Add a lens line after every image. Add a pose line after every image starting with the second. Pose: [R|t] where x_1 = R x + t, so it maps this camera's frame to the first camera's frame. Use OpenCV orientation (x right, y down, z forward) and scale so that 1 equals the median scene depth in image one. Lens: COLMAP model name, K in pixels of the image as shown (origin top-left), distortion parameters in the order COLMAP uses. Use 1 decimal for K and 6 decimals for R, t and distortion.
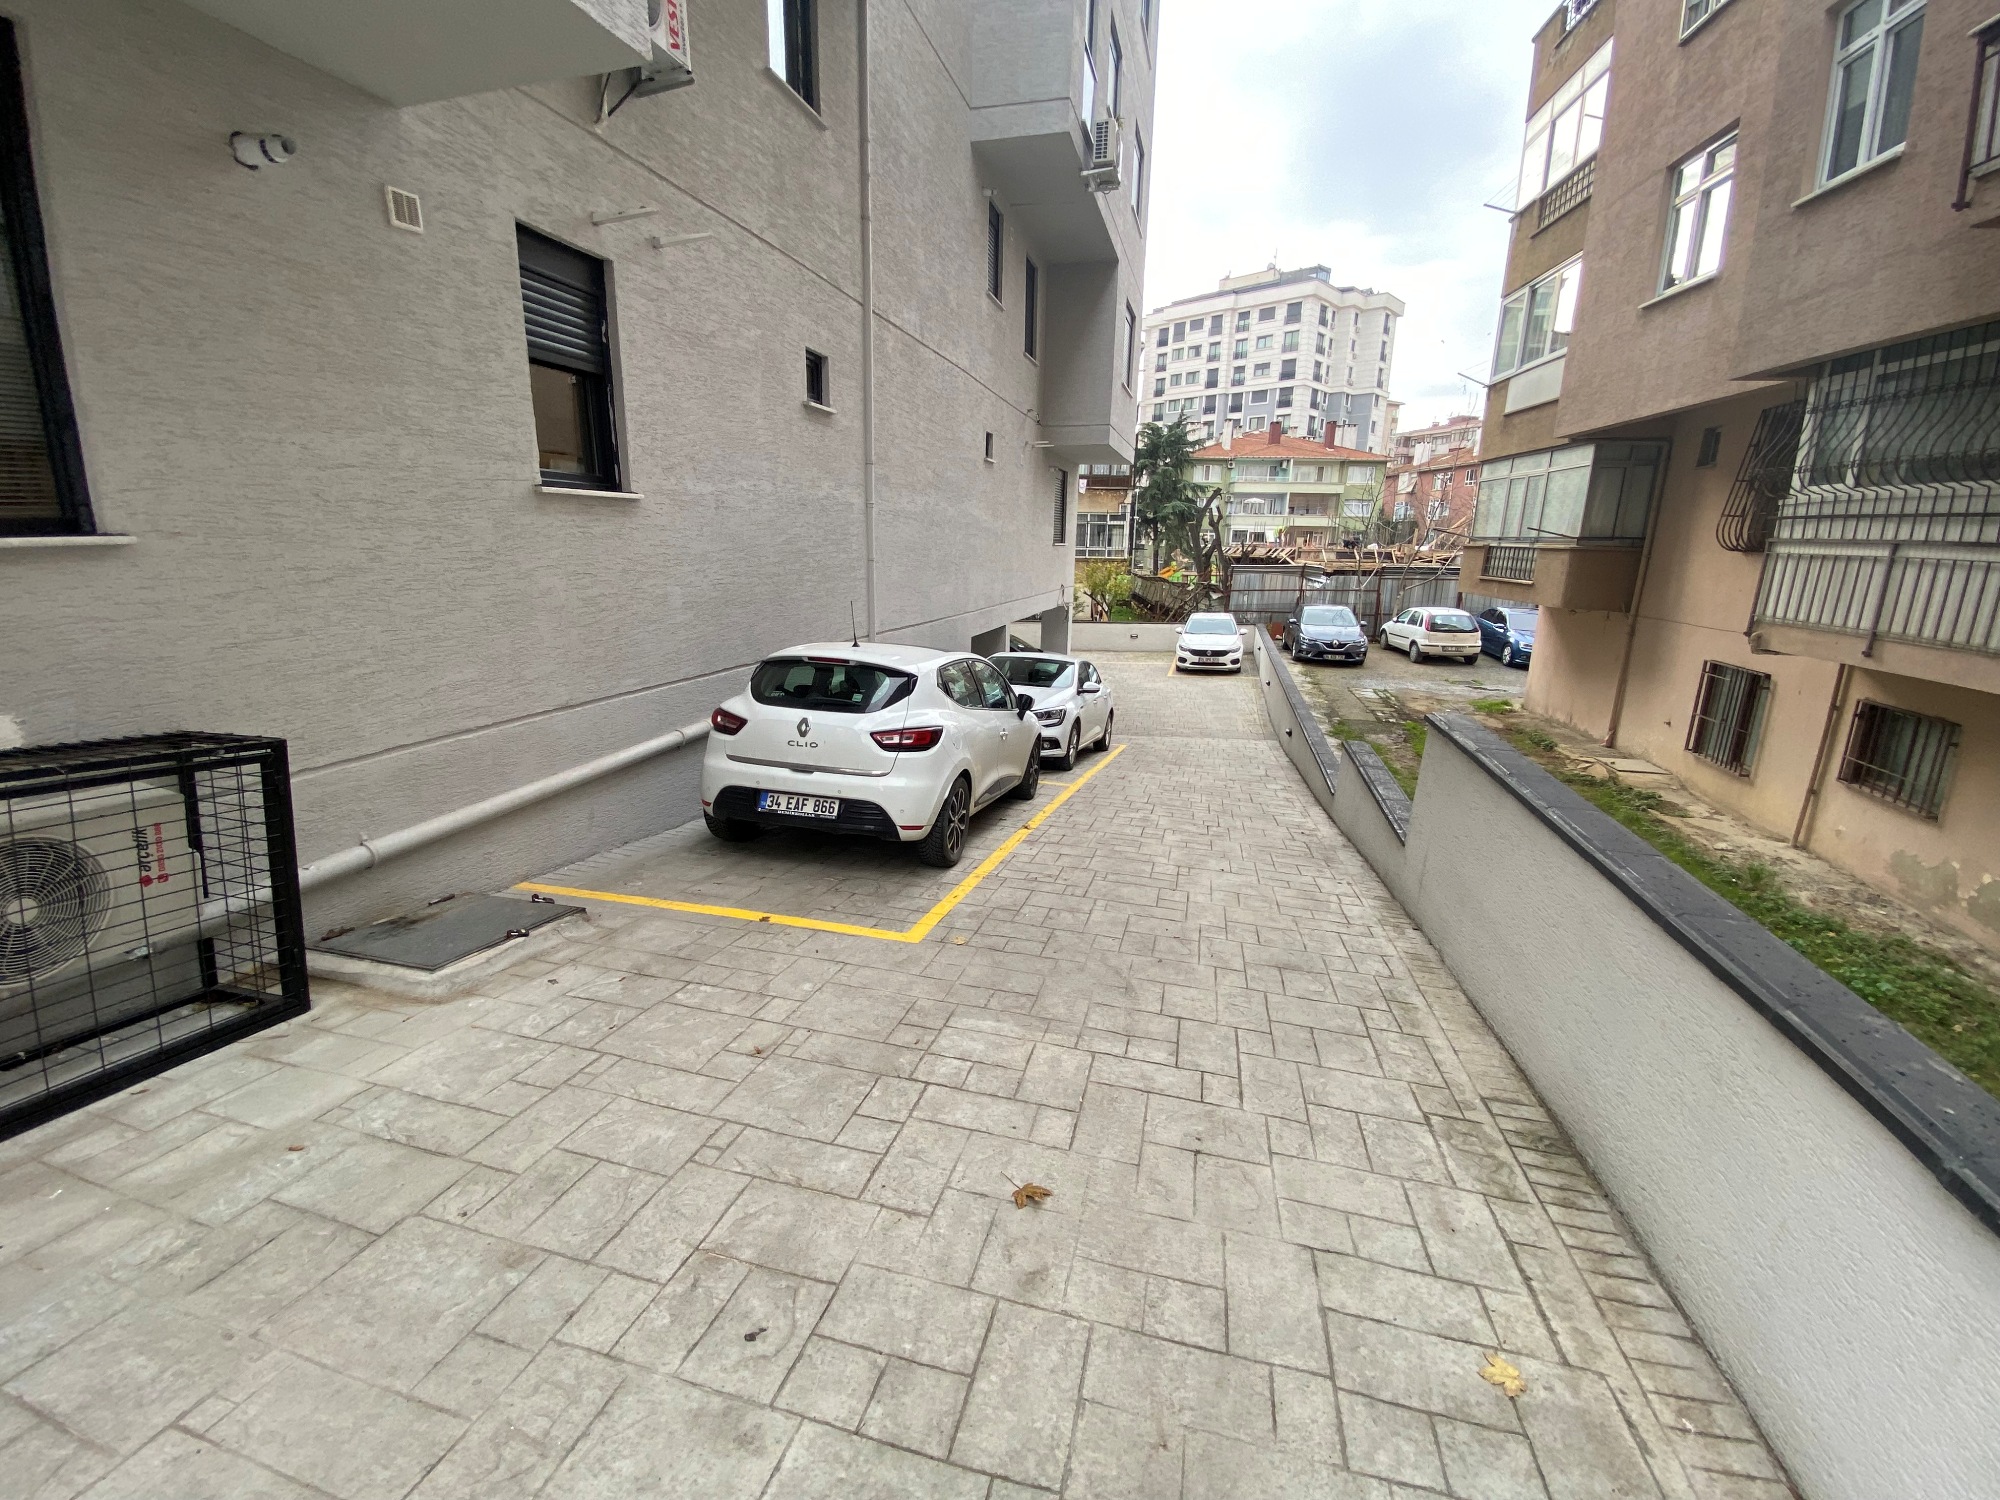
lens RADIAL K [[823.6, 0, 1000.0], [0, 823.6, 750.0], [0, 0, 1]] dist [0.025979, -0.025173]
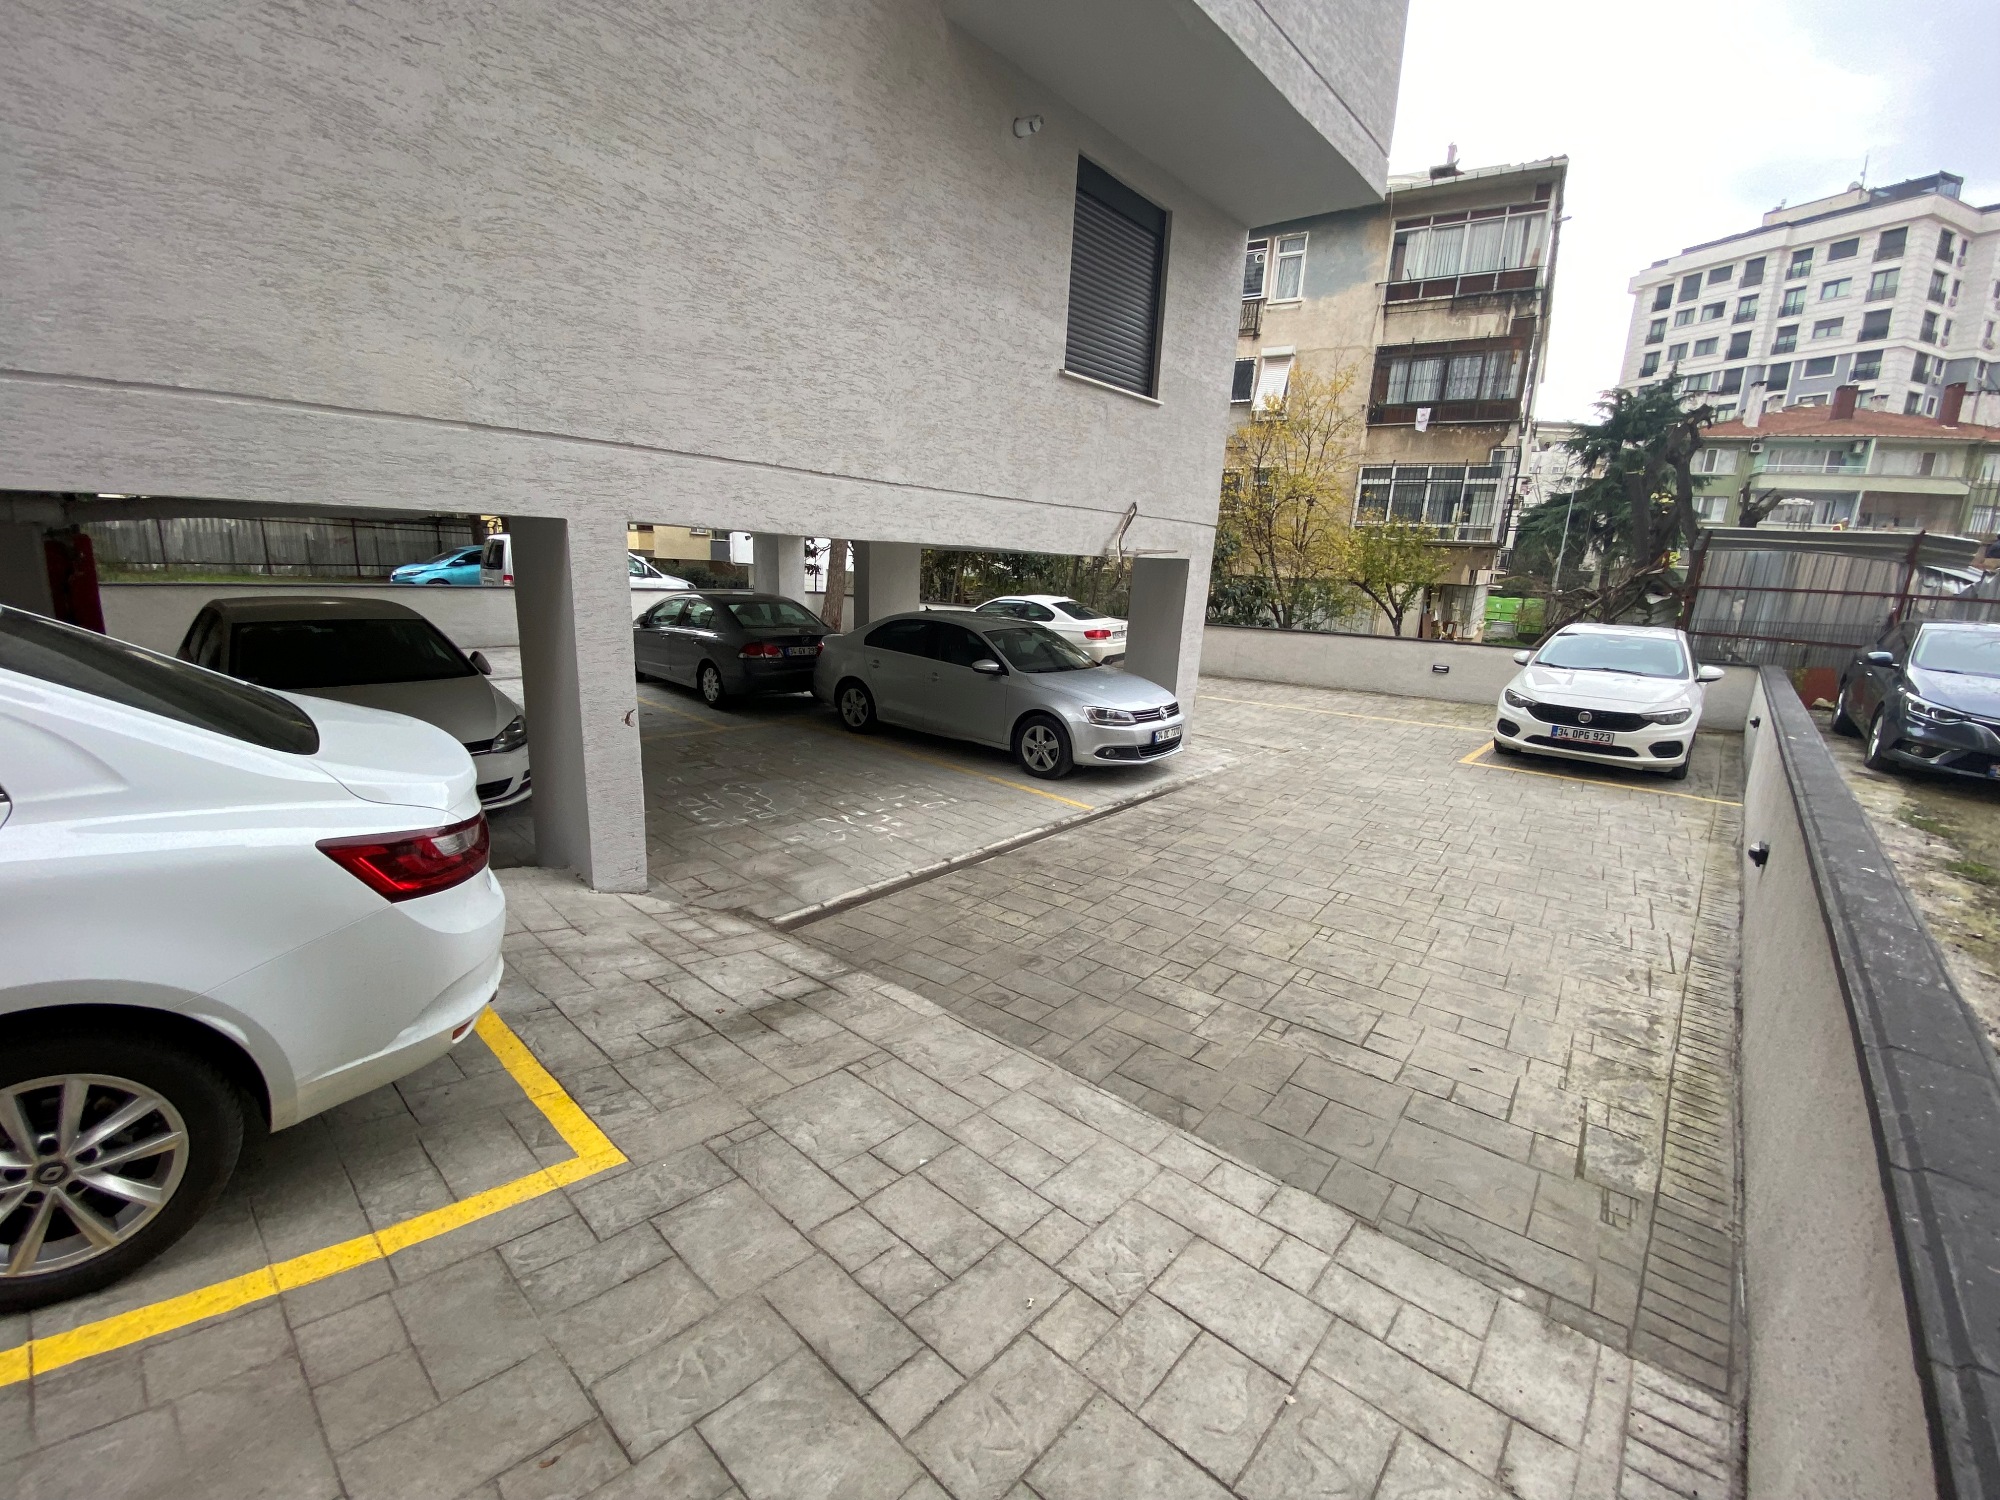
lens RADIAL K [[814.5, 0, 1007.3], [0, 814.5, 745.9], [0, 0, 1]] dist [0.001922, -0.012543]
pose [[0.890244, 0.125035, -0.437987, 0.113429], [-0.140812, 0.990030, -0.003583, -0.041002], [0.433172, 0.064864, 0.898974, 0.341789]]
